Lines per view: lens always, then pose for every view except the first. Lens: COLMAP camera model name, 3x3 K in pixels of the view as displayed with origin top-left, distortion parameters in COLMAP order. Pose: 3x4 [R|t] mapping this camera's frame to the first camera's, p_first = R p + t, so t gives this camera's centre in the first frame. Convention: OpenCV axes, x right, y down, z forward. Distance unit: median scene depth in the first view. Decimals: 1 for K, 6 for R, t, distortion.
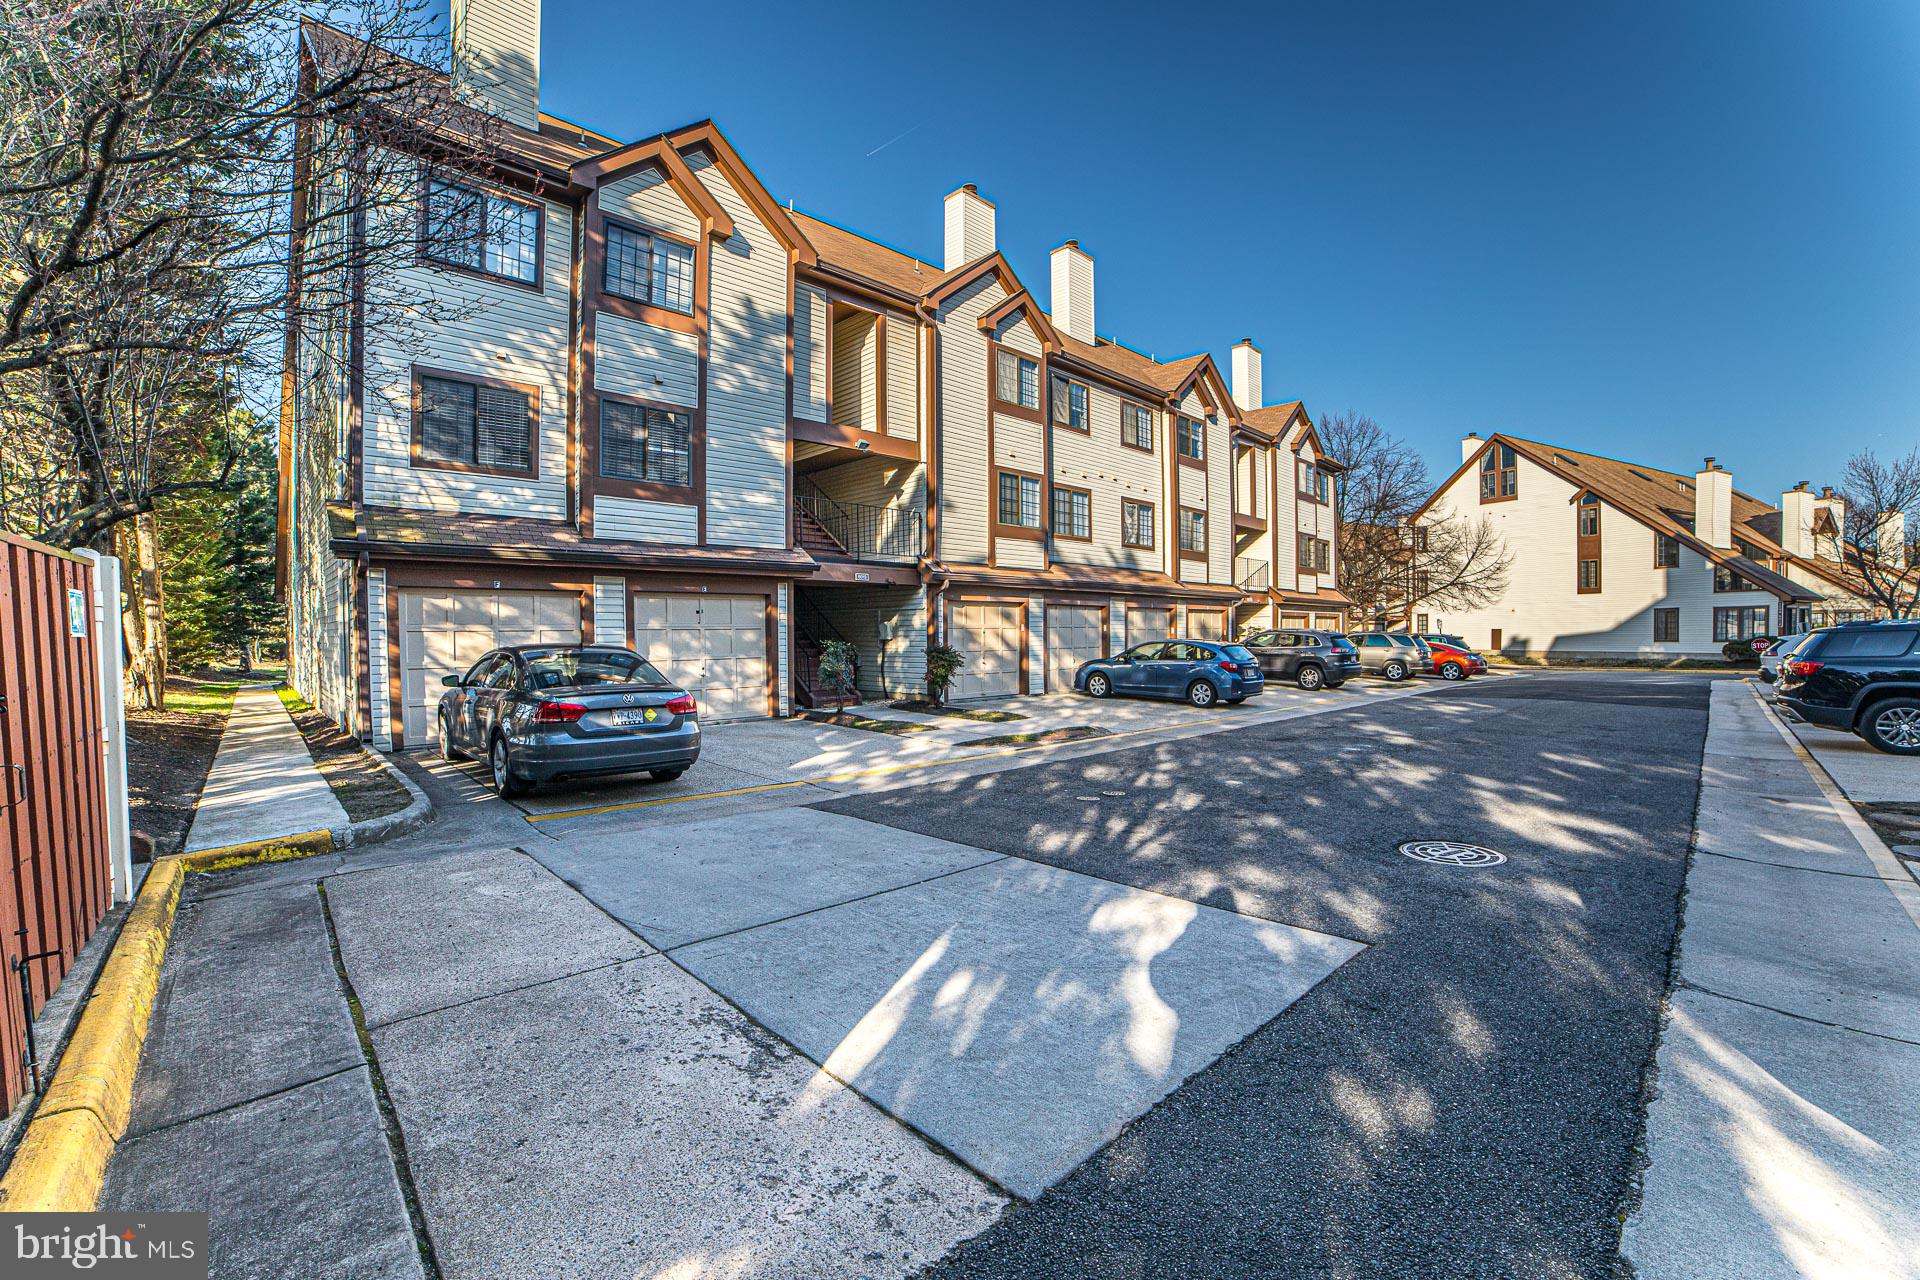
lens RADIAL K [[799.5, 0, 960.0], [0, 799.5, 640.0], [0, 0, 1]] dist [-0.025913, 0.000088]
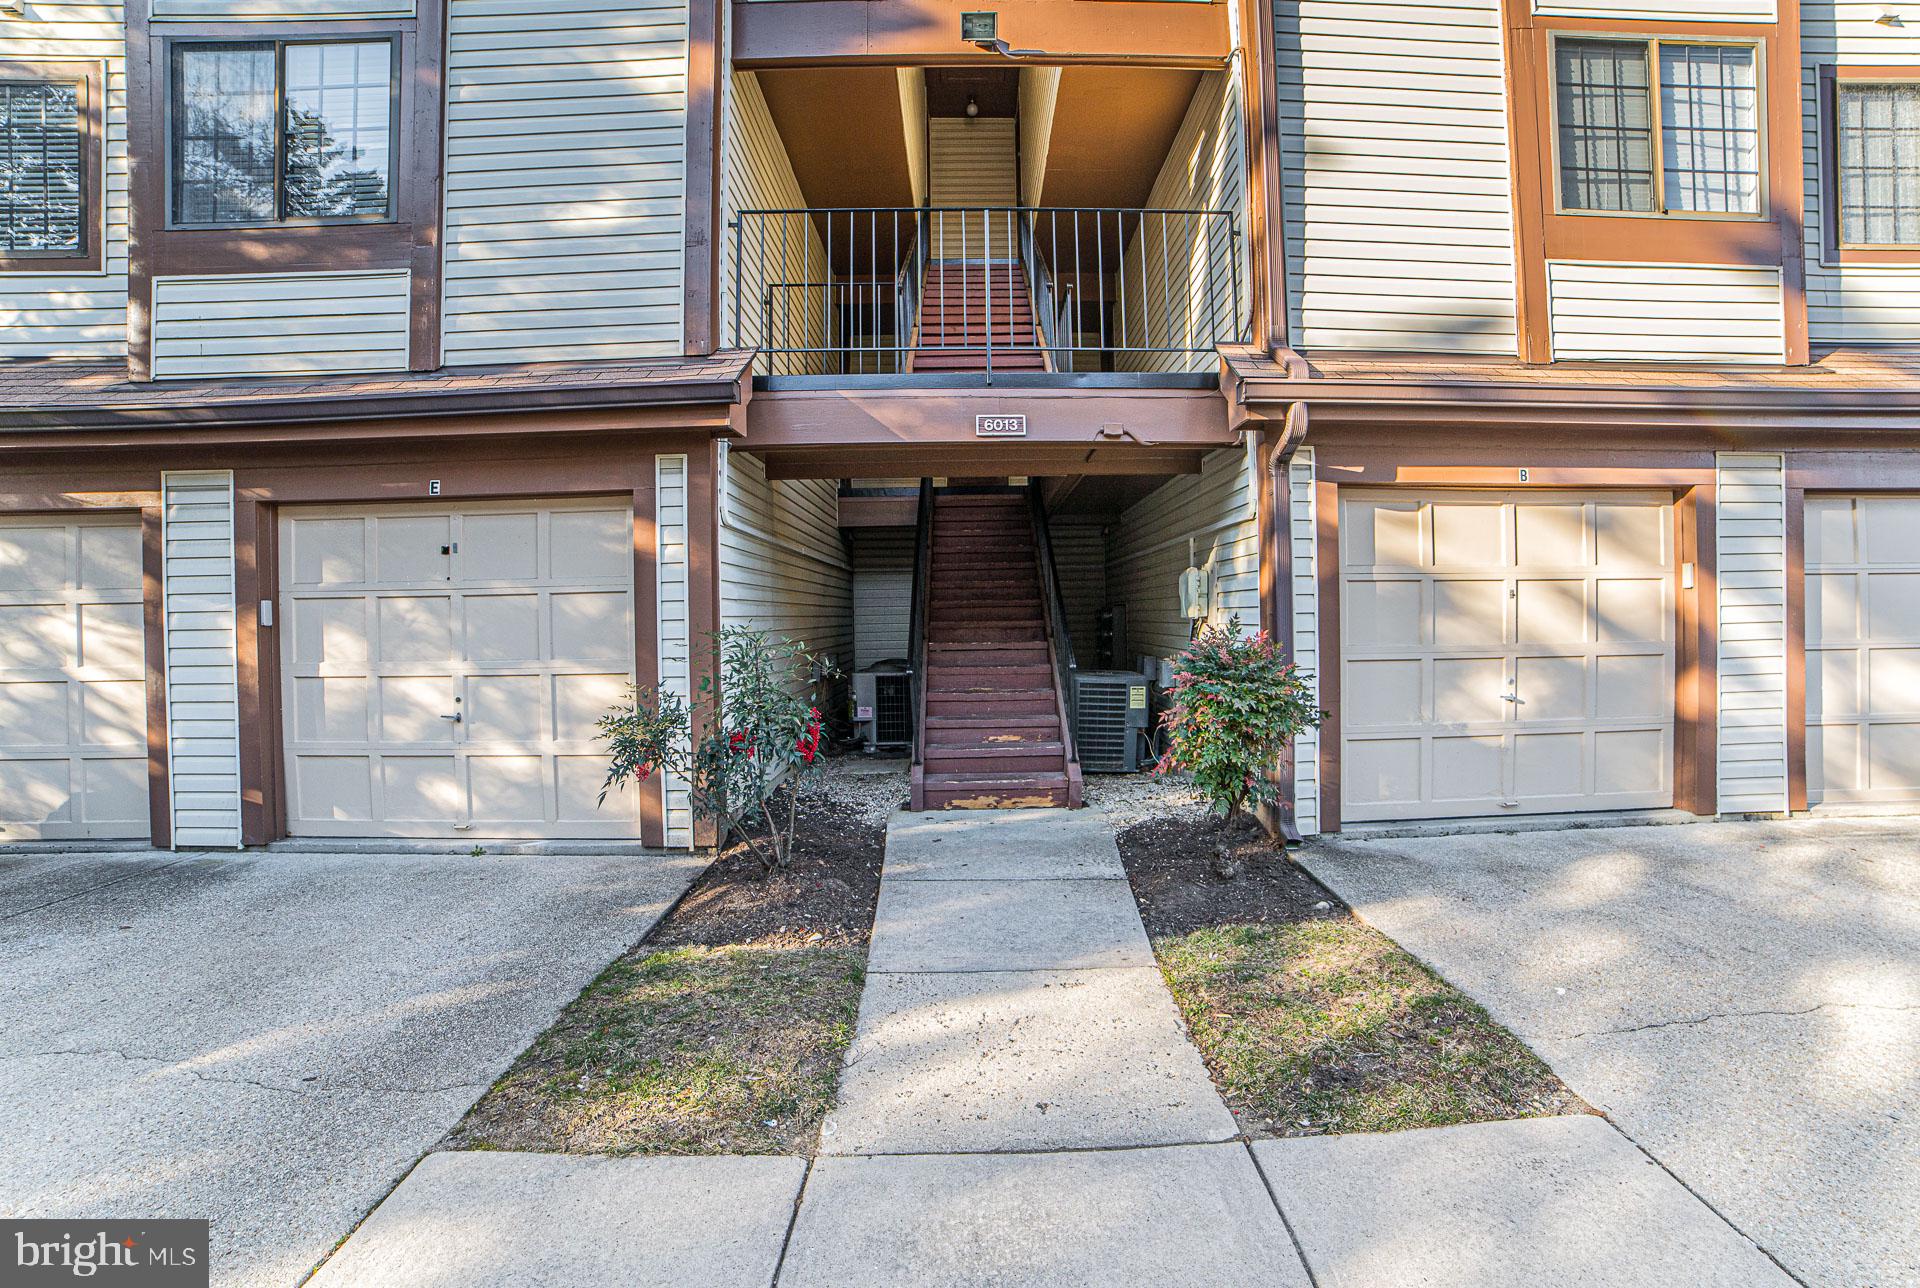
lens RADIAL K [[681.6, 0, 956.4], [0, 681.6, 619.3], [0, 0, 1]] dist [-0.001788, -0.000098]
pose [[0.730485, -0.005115, -0.682909, 0.059931], [0.011971, 0.999914, 0.005316, 0.001355], [0.682824, -0.012058, 0.730484, 0.710033]]
